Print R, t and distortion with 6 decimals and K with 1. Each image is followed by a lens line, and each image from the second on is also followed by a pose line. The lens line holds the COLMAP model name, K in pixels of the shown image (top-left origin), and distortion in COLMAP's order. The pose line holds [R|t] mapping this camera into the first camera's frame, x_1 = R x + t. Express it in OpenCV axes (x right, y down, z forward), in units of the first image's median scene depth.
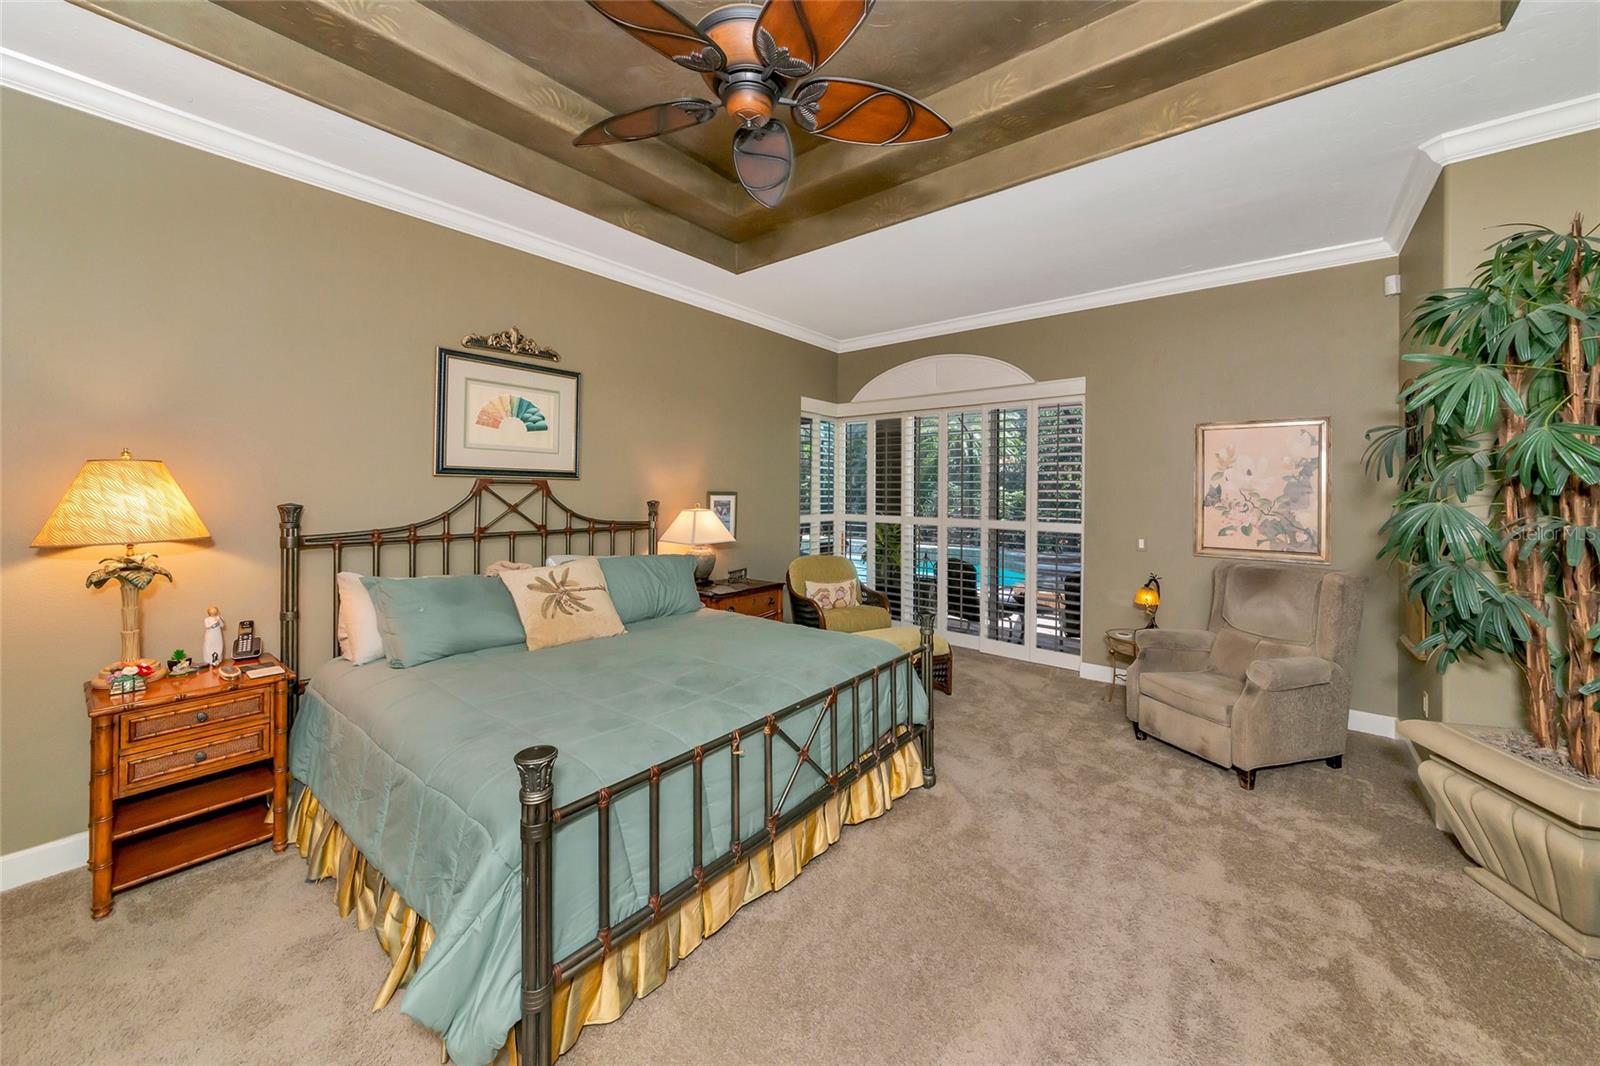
lens RADIAL K [[561.1, 0, 827.5], [0, 561.1, 496.6], [0, 0, 1]] dist [0.001071, -0.000201]
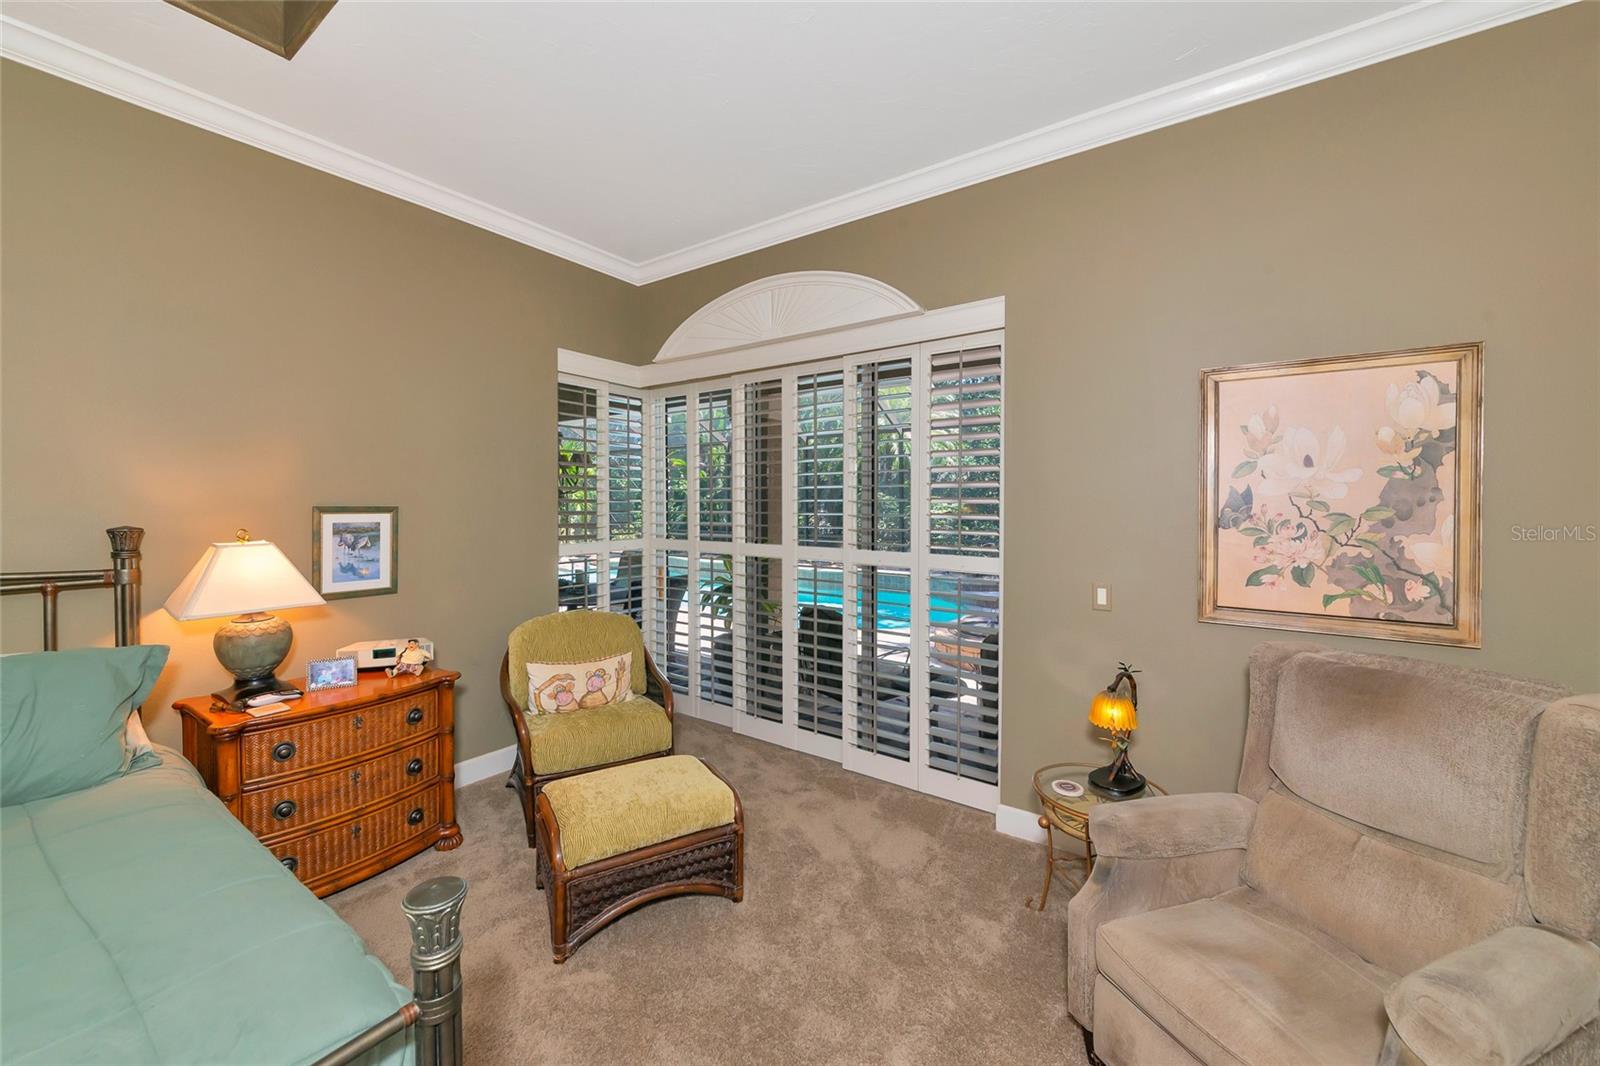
lens RADIAL K [[633.4, 0, 797.7], [0, 633.4, 522.5], [0, 0, 1]] dist [-0.001003, 0.000069]
pose [[0.998097, -0.009422, 0.060941, 0.246358], [0.008166, 0.999750, 0.020818, -0.003264], [-0.061122, -0.020281, 0.997924, 0.439181]]
